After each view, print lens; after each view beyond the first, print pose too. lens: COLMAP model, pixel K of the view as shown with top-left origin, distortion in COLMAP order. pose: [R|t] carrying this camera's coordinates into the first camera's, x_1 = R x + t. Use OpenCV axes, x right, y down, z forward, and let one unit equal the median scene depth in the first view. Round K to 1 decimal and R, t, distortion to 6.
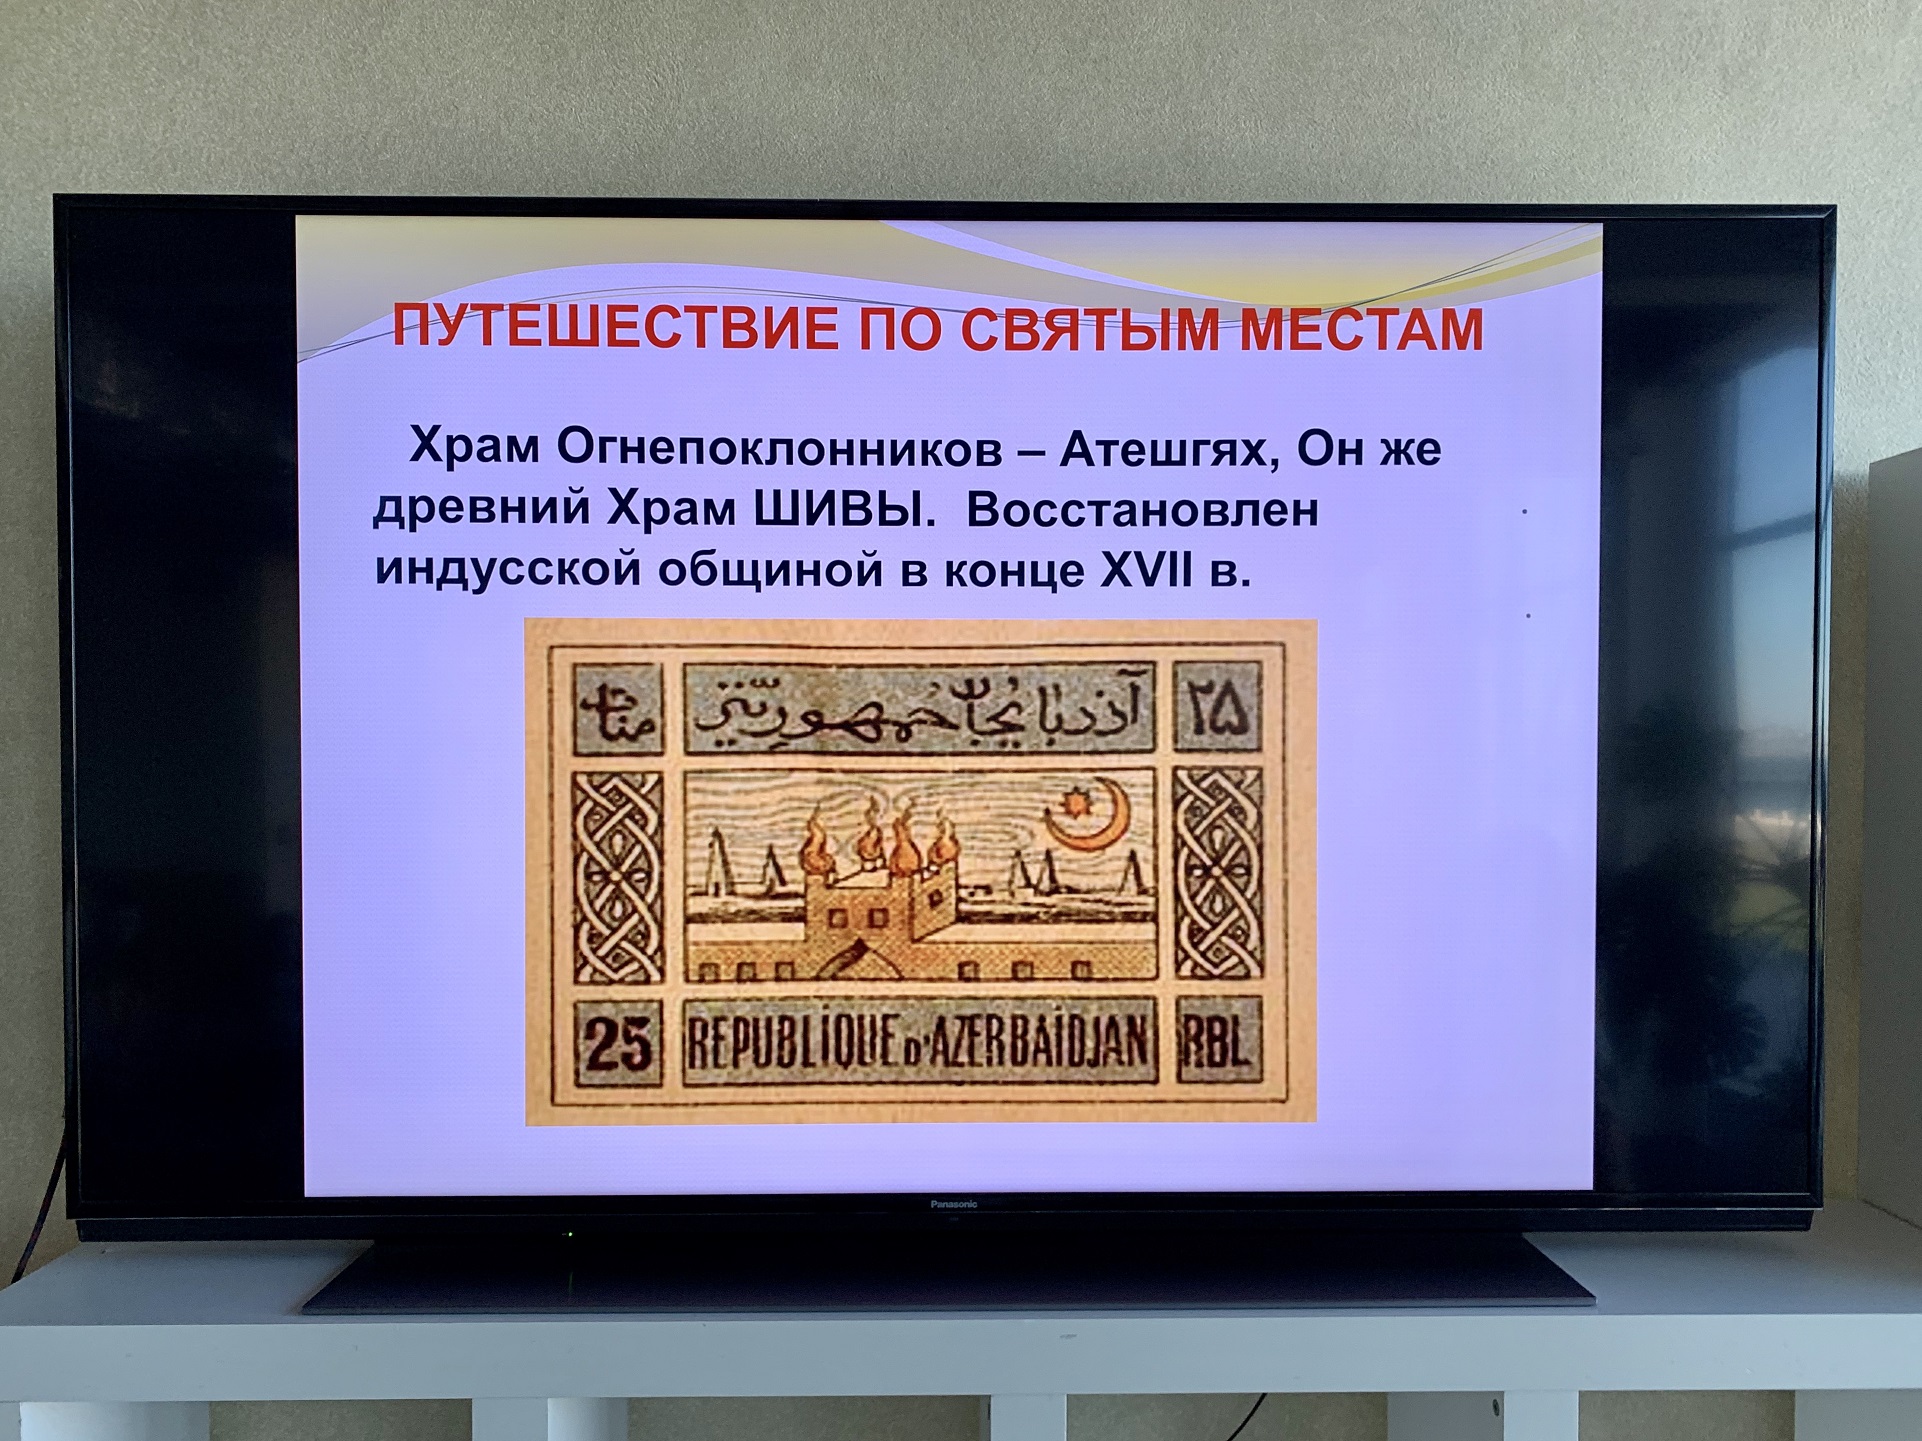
lens RADIAL K [[1476.8, 0, 964.8], [0, 1476.8, 717.3], [0, 0, 1]] dist [0.007185, -0.007071]
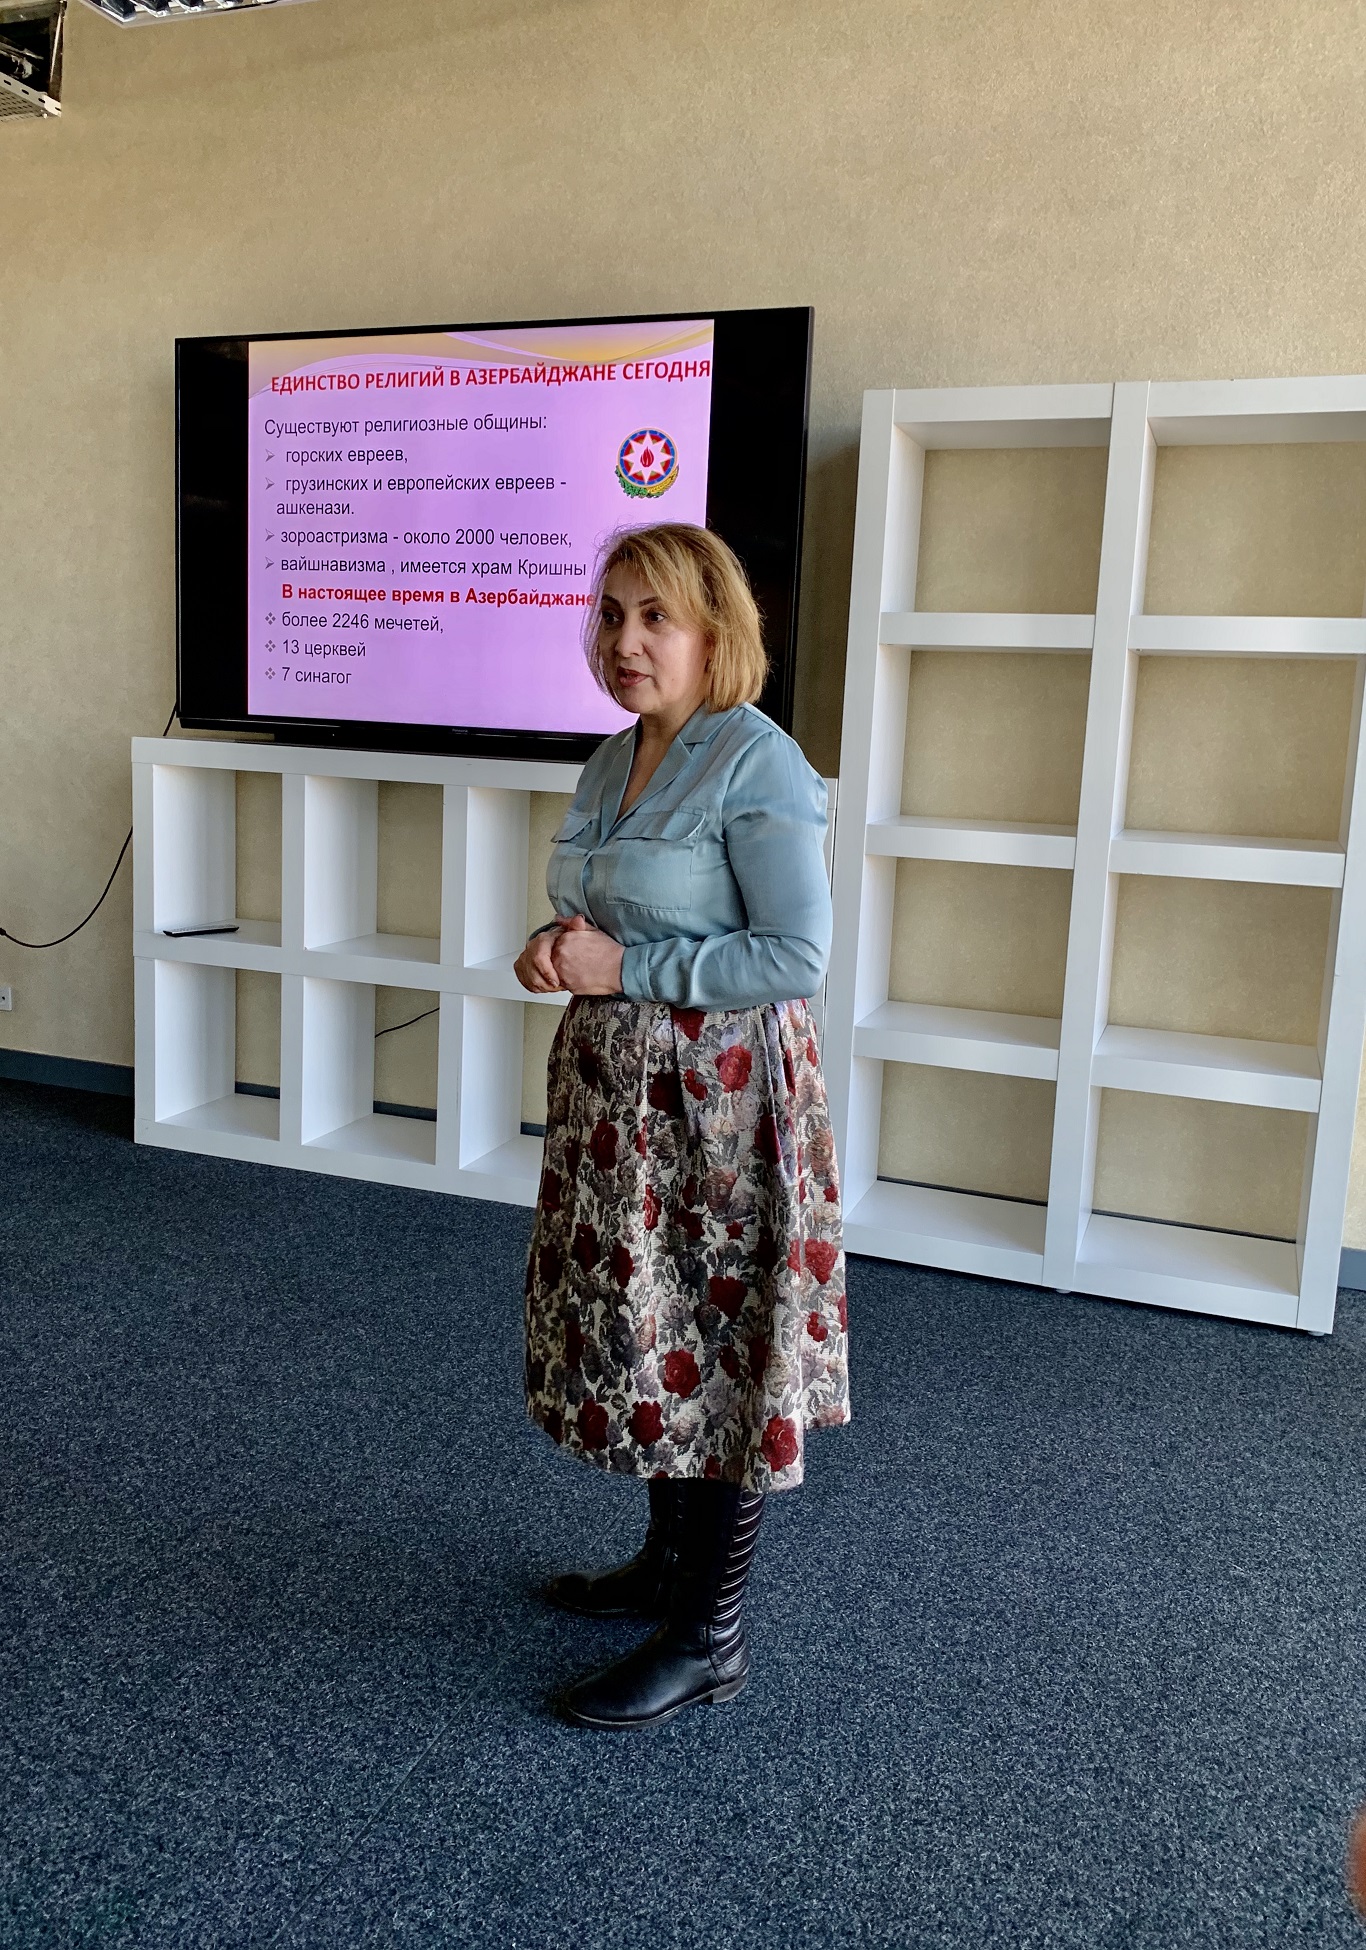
lens RADIAL K [[1524.8, 0, 687.2], [0, 1524.8, 919.2], [0, 0, 1]] dist [0.002727, 0.002732]
pose [[0.930523, 0.090015, -0.355000, 1.354170], [-0.052365, 0.992066, 0.114292, 0.339211], [0.362471, -0.087761, 0.927854, -1.363850]]
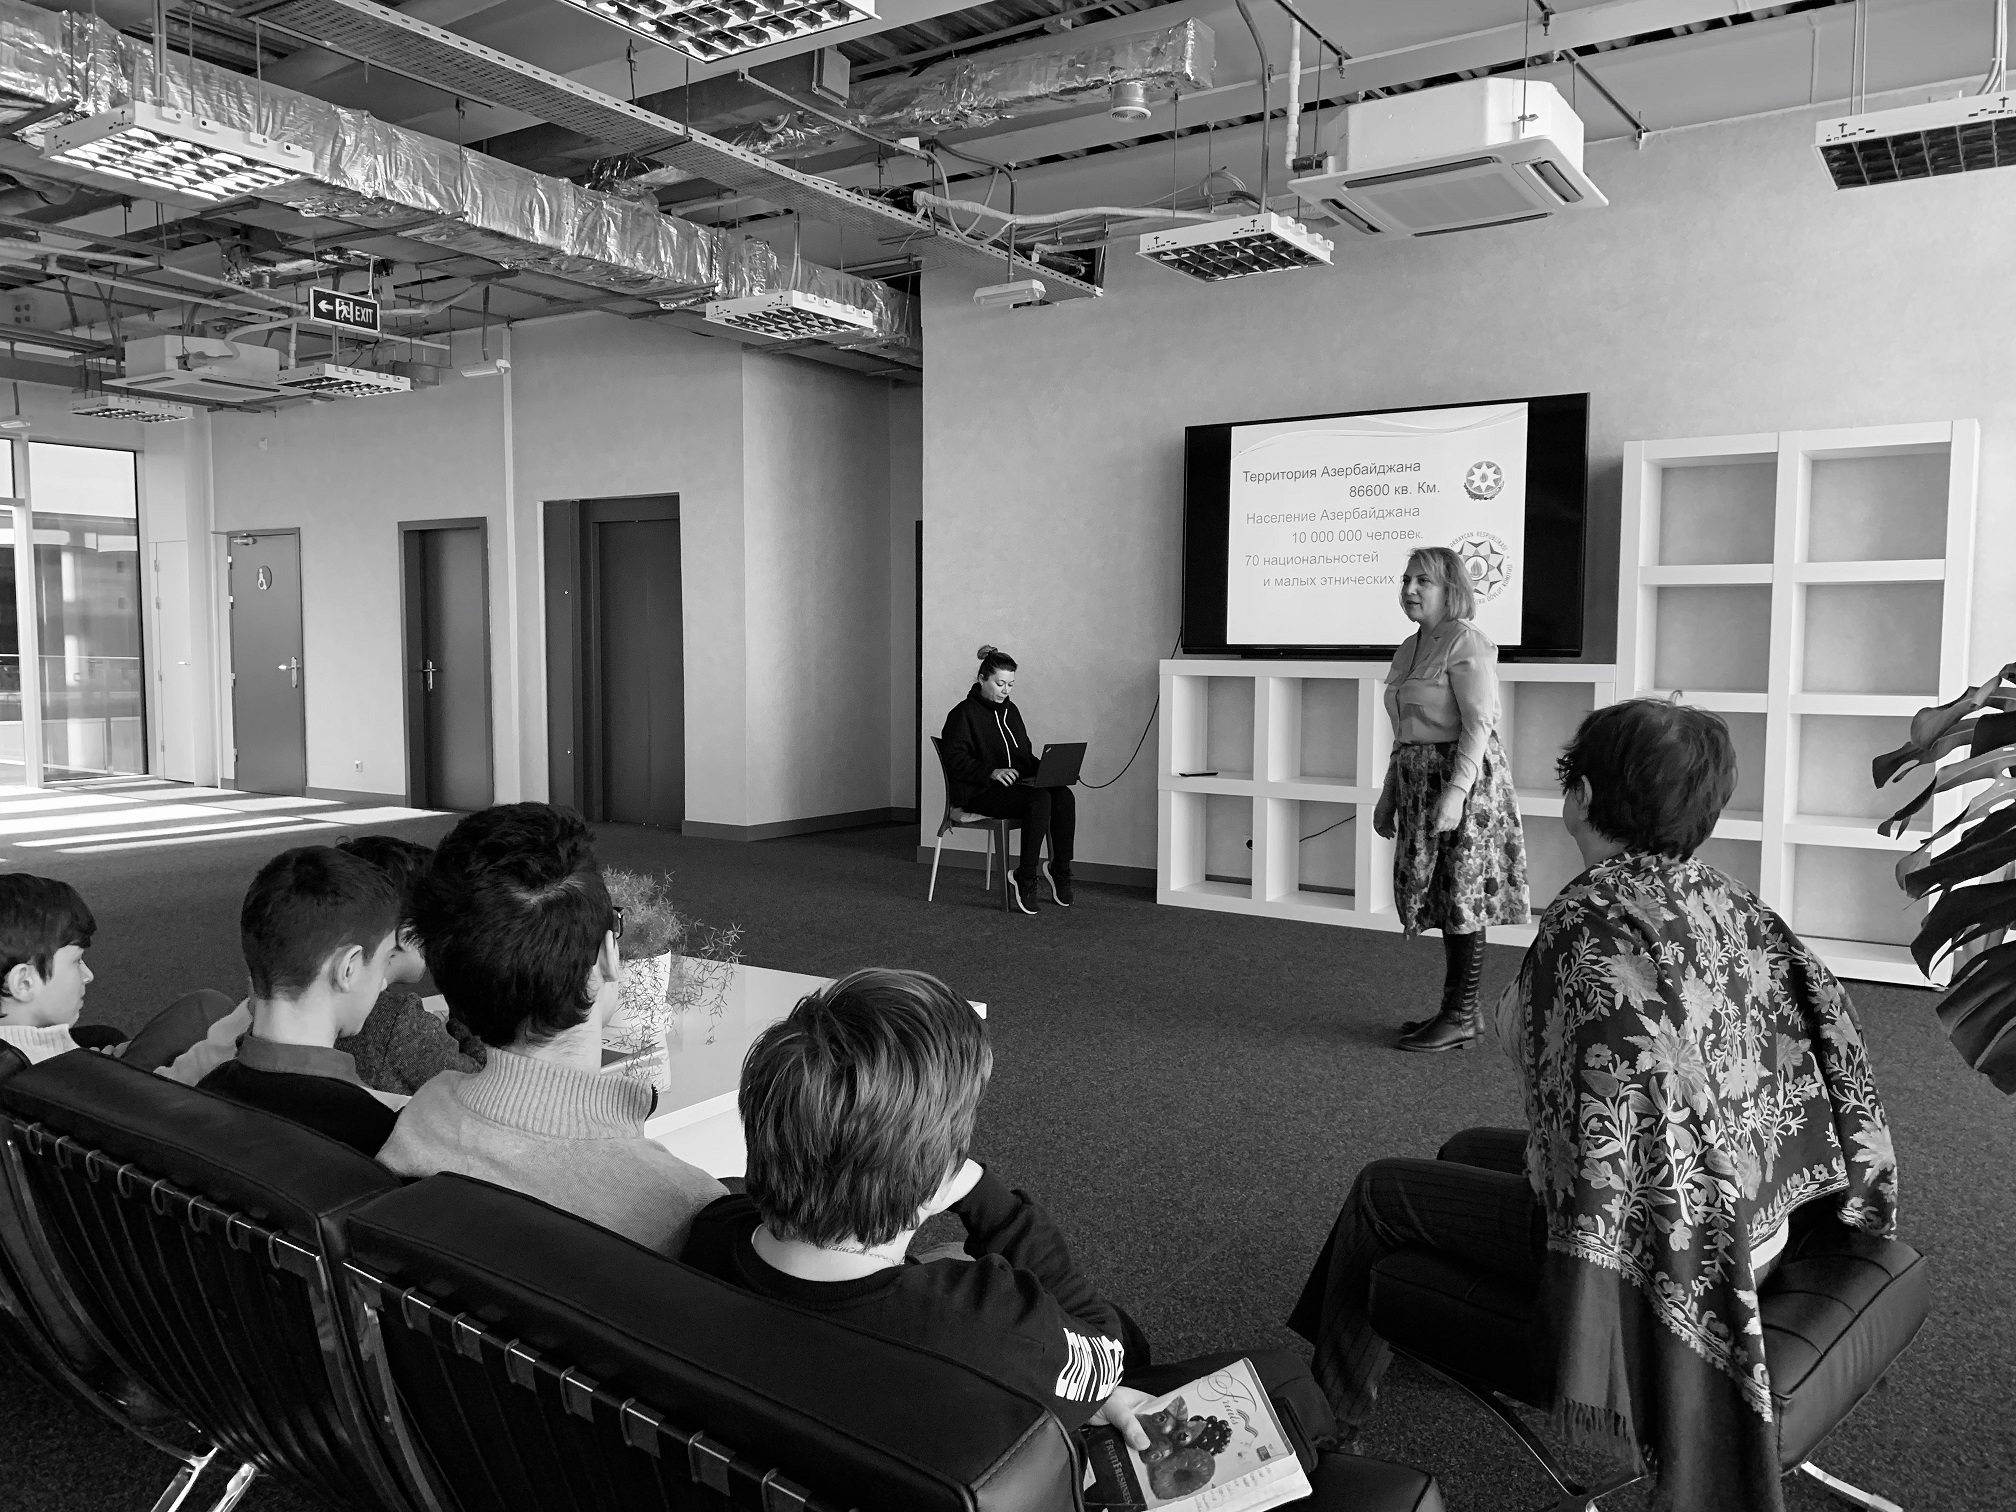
lens RADIAL K [[1549.0, 0, 1012.0], [0, 1549.0, 752.6], [0, 0, 1]] dist [0.007185, -0.007071]
pose [[0.825512, 0.045251, -0.562567, 1.710203], [-0.026633, 0.998793, 0.041258, 0.486446], [0.563755, -0.019076, 0.825721, -3.329010]]
